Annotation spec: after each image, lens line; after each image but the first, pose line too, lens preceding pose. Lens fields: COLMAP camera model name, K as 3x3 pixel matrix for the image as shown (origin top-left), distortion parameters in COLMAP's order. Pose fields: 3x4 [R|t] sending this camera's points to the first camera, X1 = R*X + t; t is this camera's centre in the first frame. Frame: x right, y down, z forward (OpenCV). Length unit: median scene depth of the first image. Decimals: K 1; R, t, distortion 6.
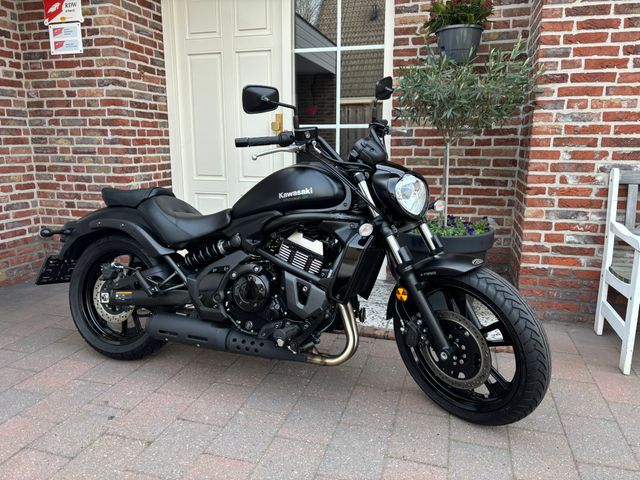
lens RADIAL K [[488.6, 0, 316.7], [0, 488.6, 240.4], [0, 0, 1]] dist [0.027407, -0.040306]
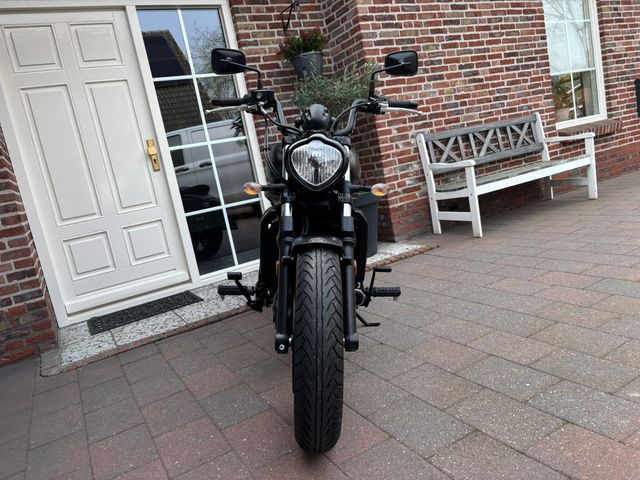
lens RADIAL K [[488.6, 0, 326.8], [0, 488.6, 239.3], [0, 0, 1]] dist [0.027407, -0.040306]
pose [[0.679469, -0.245239, 0.691506, -0.806902], [0.323426, 0.946087, 0.017728, 0.057185], [-0.658572, 0.211605, 0.722154, 0.077173]]
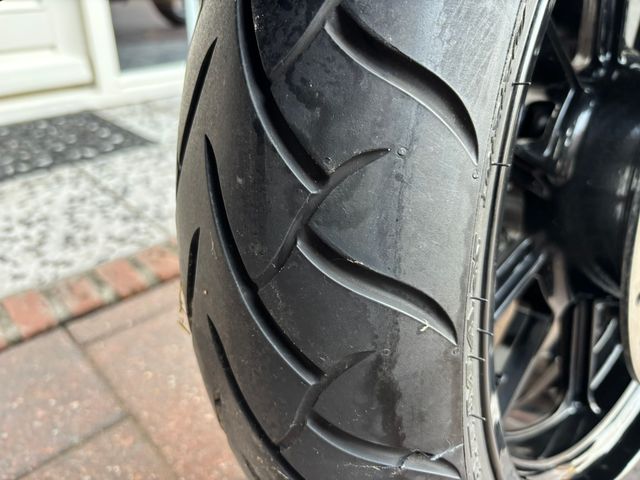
lens RADIAL K [[488.6, 0, 321.9], [0, 488.6, 244.5], [0, 0, 1]] dist [0.027407, -0.040306]
pose [[0.494135, -0.446314, 0.746080, -0.494889], [0.182488, 0.892298, 0.412920, 0.046795], [-0.850017, -0.067888, 0.522362, 0.872732]]
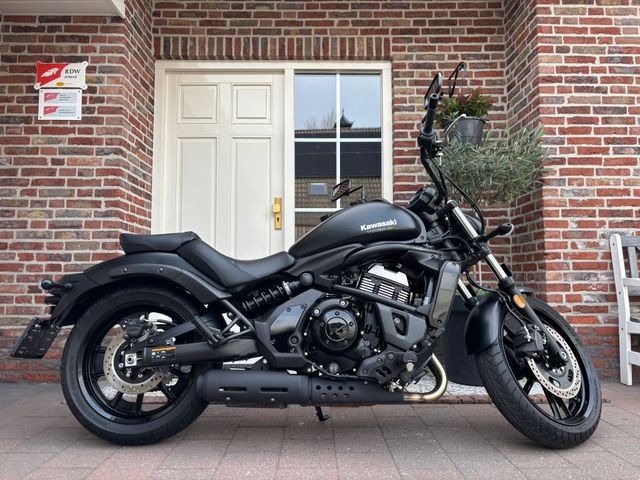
lens RADIAL K [[488.6, 0, 315.0], [0, 488.6, 239.4], [0, 0, 1]] dist [0.027407, -0.040306]
pose [[0.958408, 0.020208, 0.284685, -0.392450], [0.059480, 0.961444, -0.268491, 0.130957], [-0.279135, 0.274257, 0.920254, 0.119459]]
